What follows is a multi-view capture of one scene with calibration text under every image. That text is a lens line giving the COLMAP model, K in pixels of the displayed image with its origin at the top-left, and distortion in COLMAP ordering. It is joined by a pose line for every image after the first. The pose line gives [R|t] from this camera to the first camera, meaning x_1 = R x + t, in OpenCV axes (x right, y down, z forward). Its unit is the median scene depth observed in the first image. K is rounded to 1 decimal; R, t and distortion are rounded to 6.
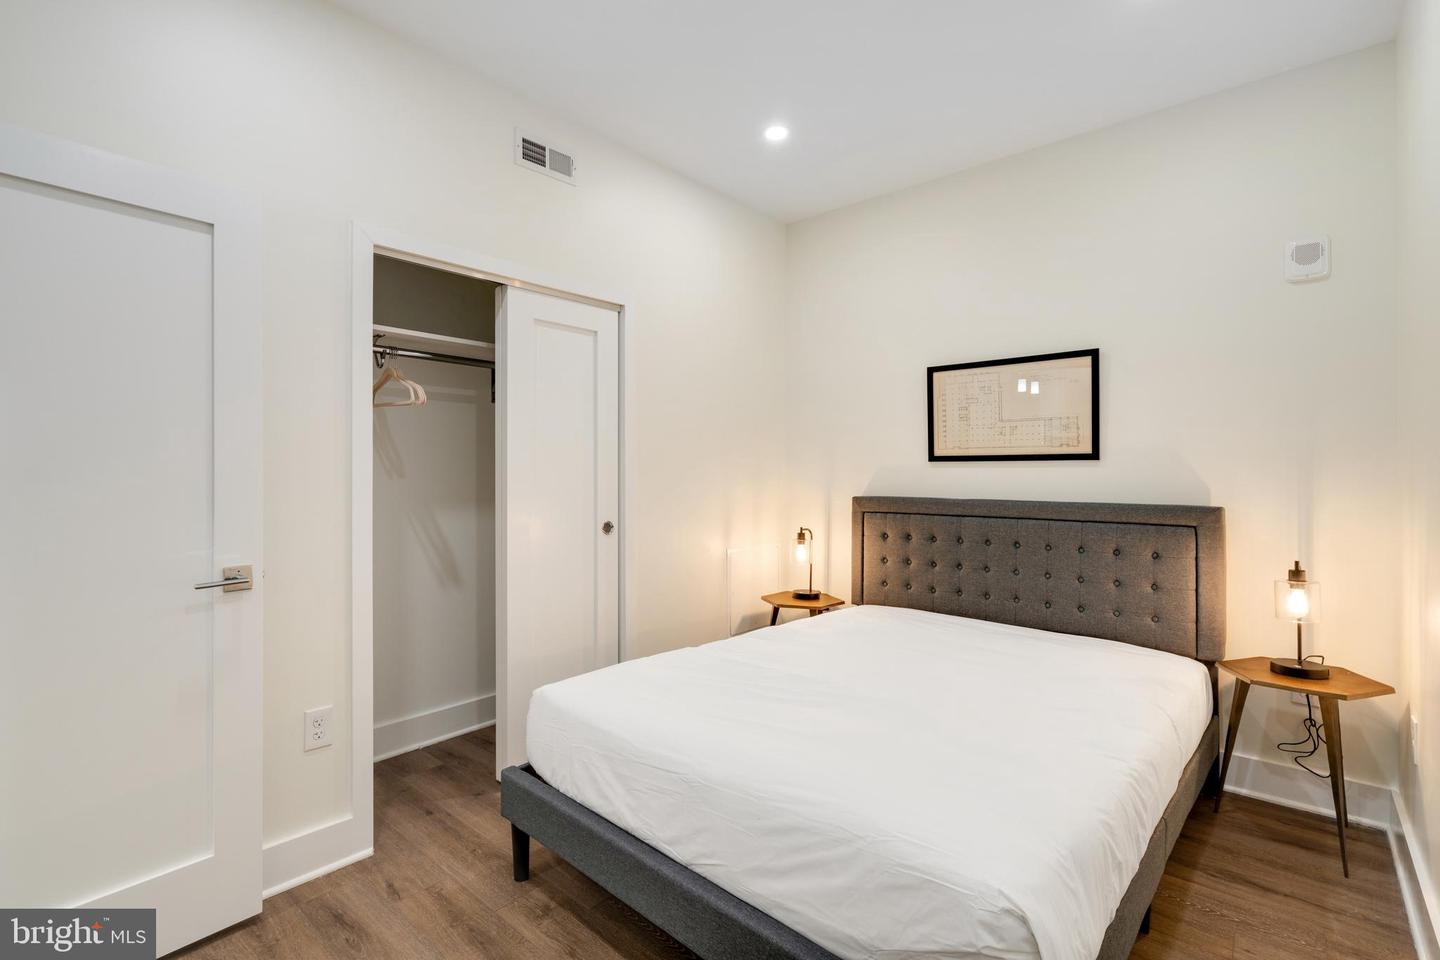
lens RADIAL K [[651.8, 0, 721.9], [0, 651.8, 460.9], [0, 0, 1]] dist [-0.002462, -0.000061]
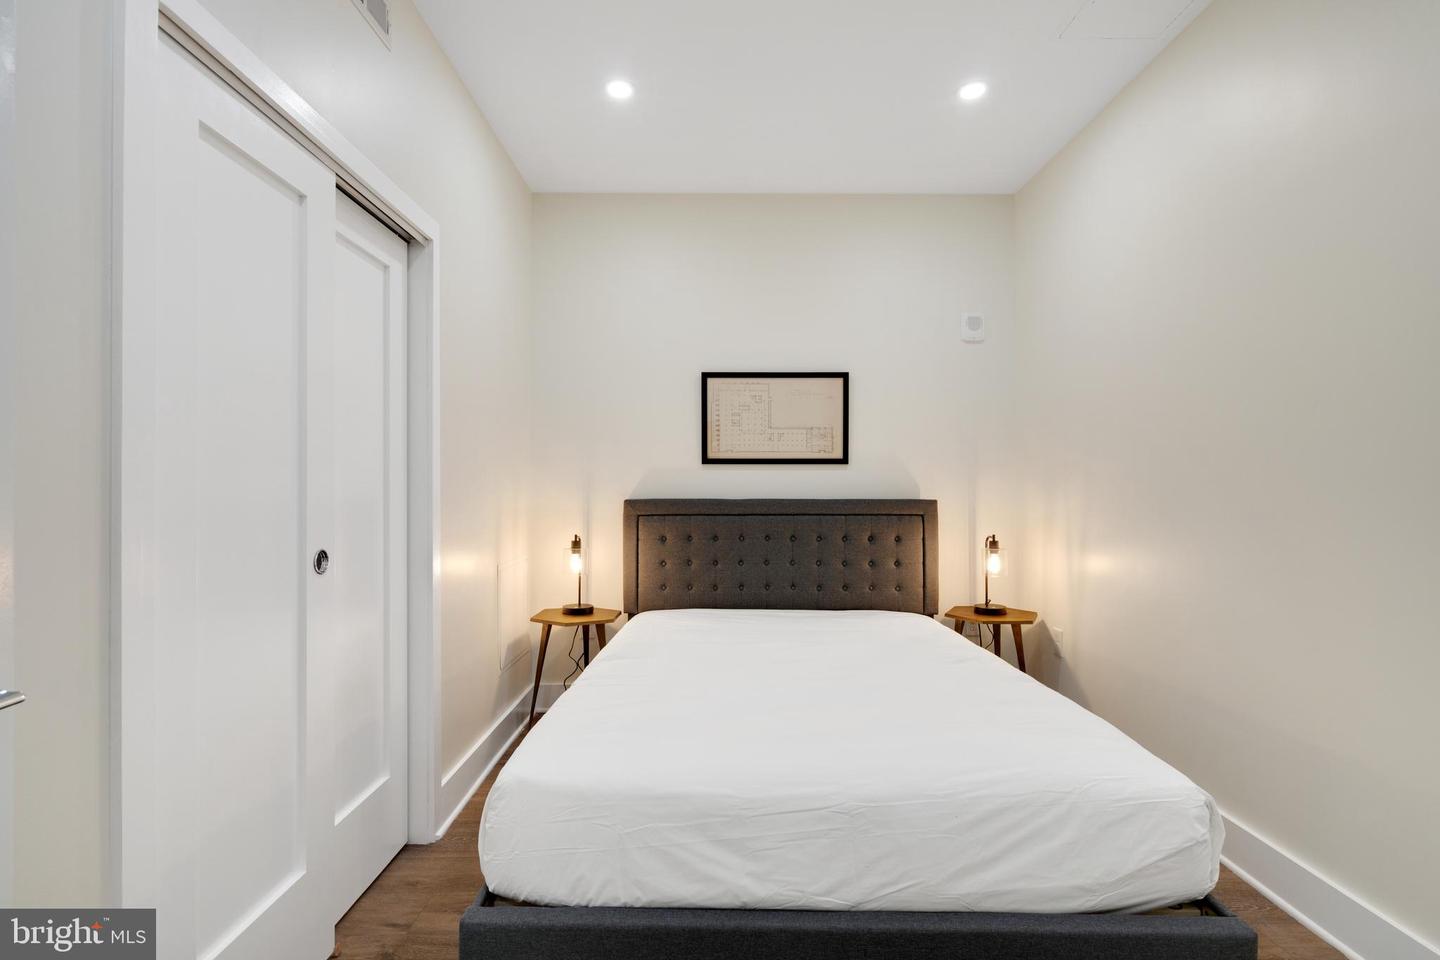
lens RADIAL K [[656.3, 0, 719.3], [0, 656.3, 469.4], [0, 0, 1]] dist [-0.000110, 0.000627]
pose [[0.745805, 0.016186, 0.665968, -0.409821], [-0.011665, 0.999869, -0.011238, 0.024483], [-0.666063, 0.000613, 0.745896, 0.243556]]
